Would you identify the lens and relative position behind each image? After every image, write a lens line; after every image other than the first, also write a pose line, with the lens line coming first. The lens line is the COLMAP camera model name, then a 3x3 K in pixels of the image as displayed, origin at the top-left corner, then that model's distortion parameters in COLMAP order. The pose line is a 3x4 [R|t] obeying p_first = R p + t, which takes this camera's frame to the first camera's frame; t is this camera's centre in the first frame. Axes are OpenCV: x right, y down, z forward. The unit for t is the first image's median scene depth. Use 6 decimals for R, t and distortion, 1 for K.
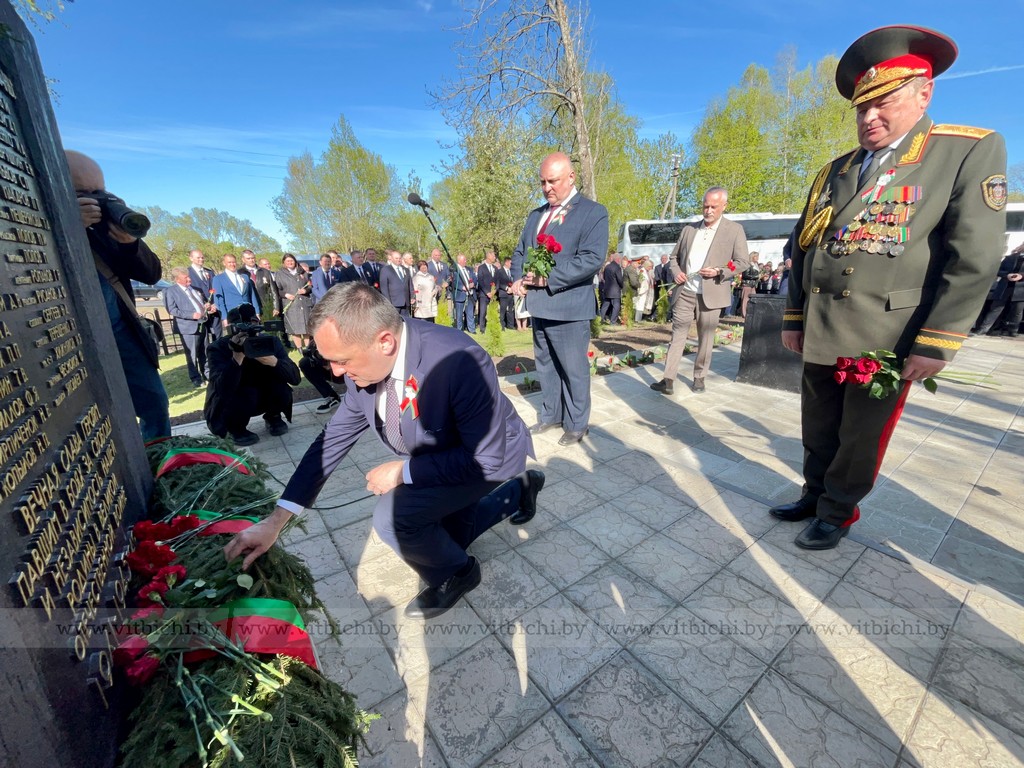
lens RADIAL K [[413.8, 0, 512.0], [0, 413.8, 384.0], [0, 0, 1]] dist [-0.003188, -0.000266]
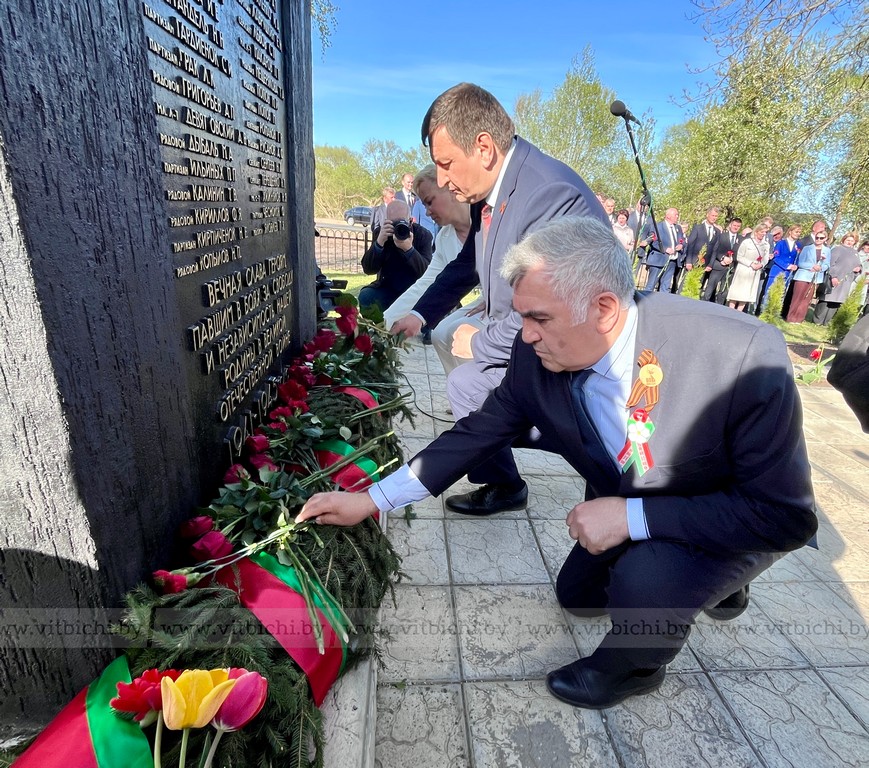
lens RADIAL K [[469.7, 0, 466.4], [0, 469.7, 384.6], [0, 0, 1]] dist [-0.004828, -0.001054]
pose [[0.865215, 0.264362, -0.426048, 0.146112], [-0.235697, 0.964418, 0.119767, 0.148931], [0.442550, -0.003206, 0.896738, 0.017408]]
